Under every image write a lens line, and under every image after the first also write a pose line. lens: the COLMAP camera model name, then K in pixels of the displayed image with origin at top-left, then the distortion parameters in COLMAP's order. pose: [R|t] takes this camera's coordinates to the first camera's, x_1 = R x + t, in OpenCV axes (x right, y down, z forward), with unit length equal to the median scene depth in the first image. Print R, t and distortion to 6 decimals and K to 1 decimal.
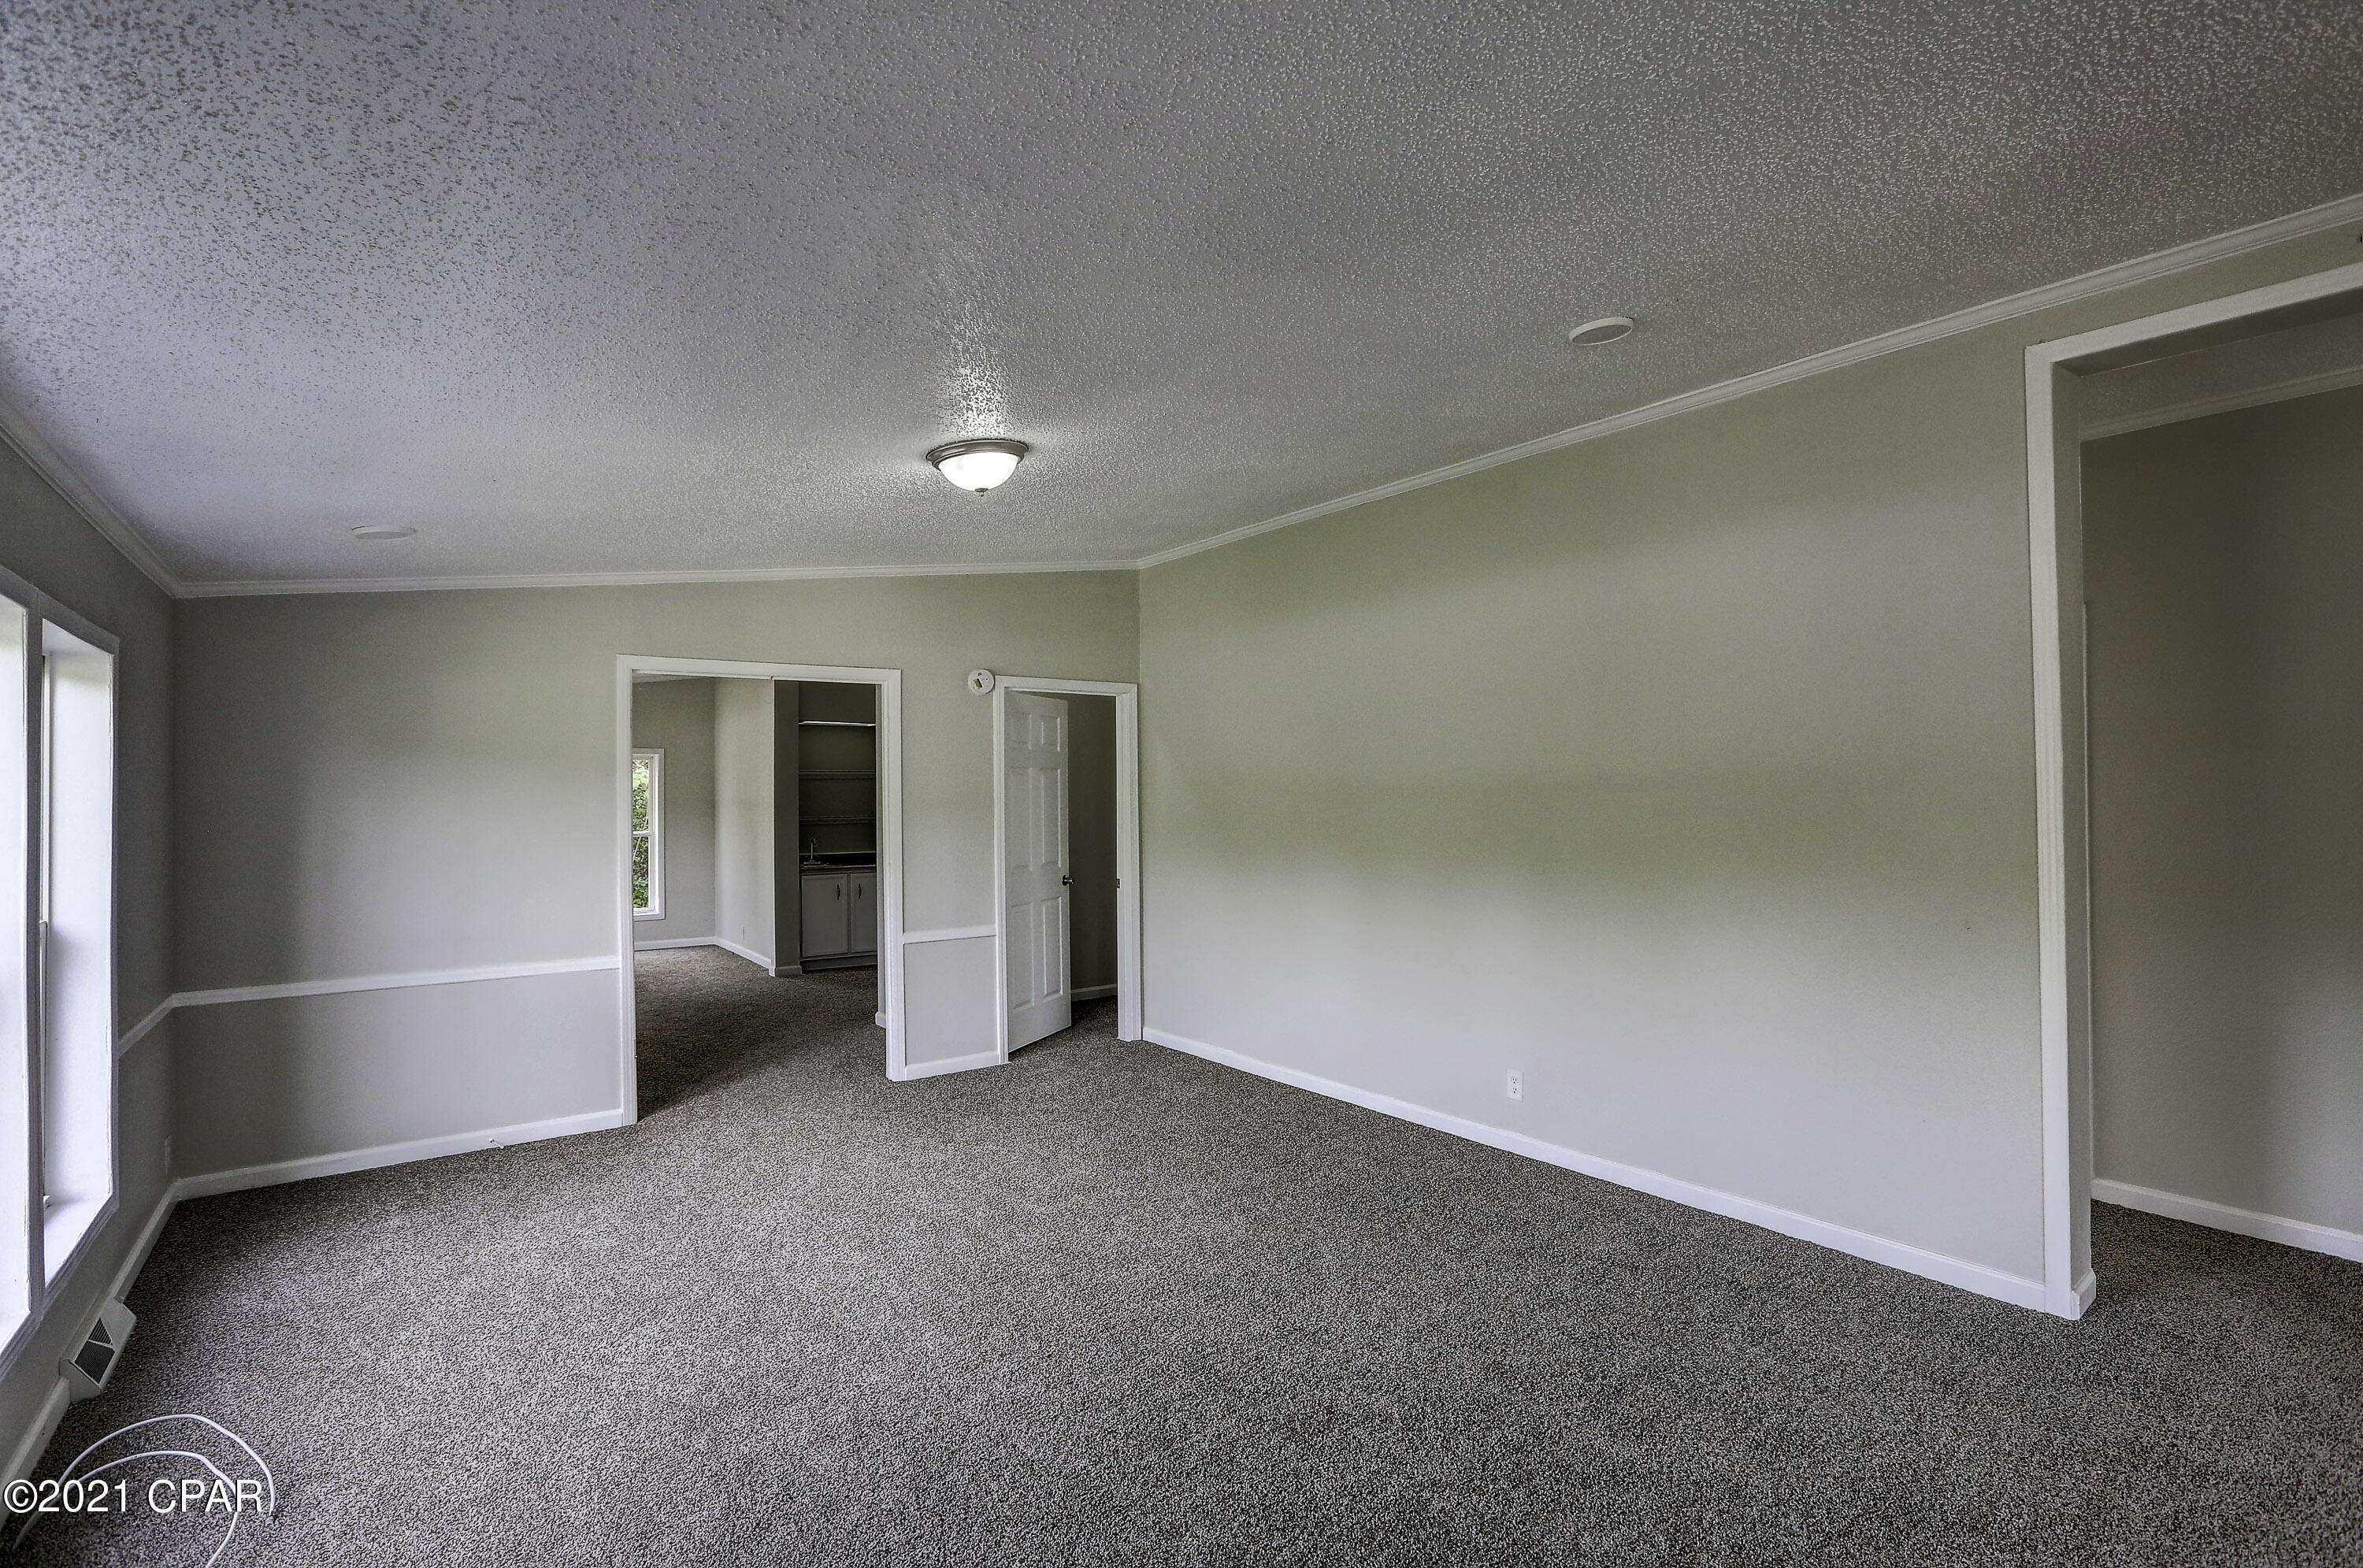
lens RADIAL K [[1094.7, 0, 1186.9], [0, 1094.7, 784.2], [0, 0, 1]] dist [-0.020926, 0.003054]
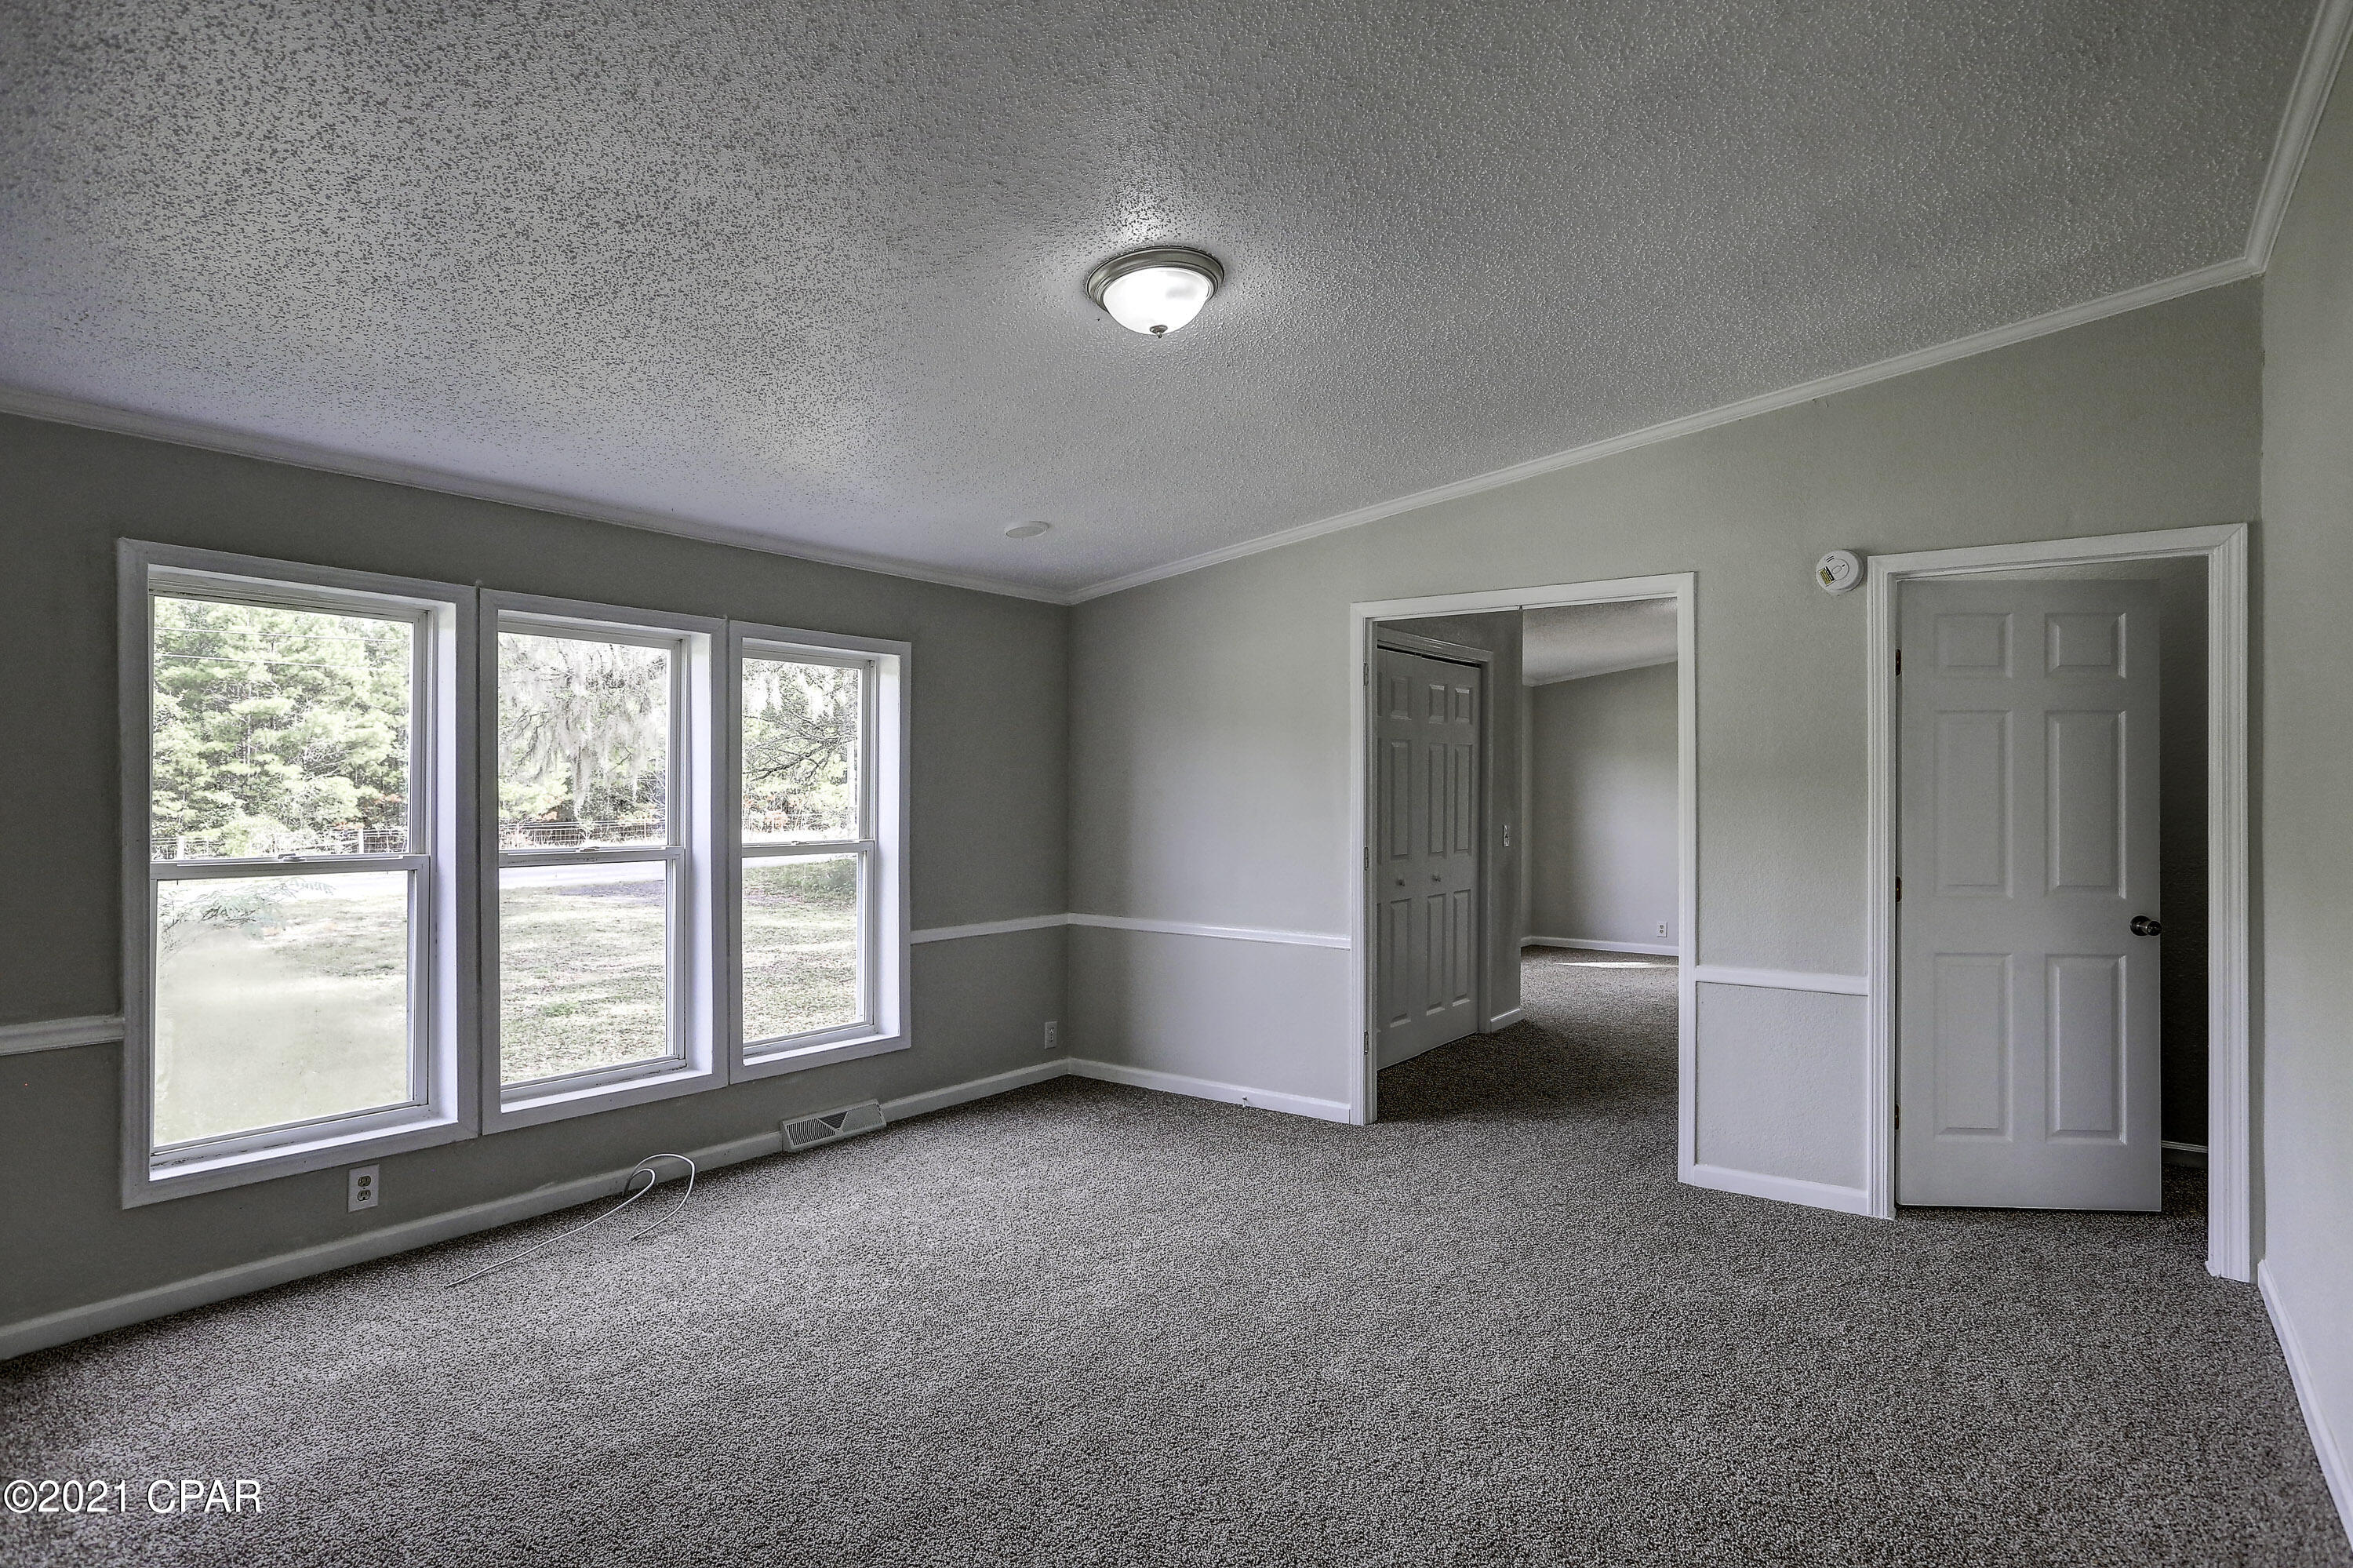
lens RADIAL K [[1288.2, 0, 1180.1], [0, 1288.2, 777.4], [0, 0, 1]] dist [-0.007558, -0.001175]
pose [[0.309269, 0.001426, -0.950973, 0.390326], [-0.001142, 0.999999, 0.001128, 0.020509], [0.950974, 0.000737, 0.309271, 0.452626]]
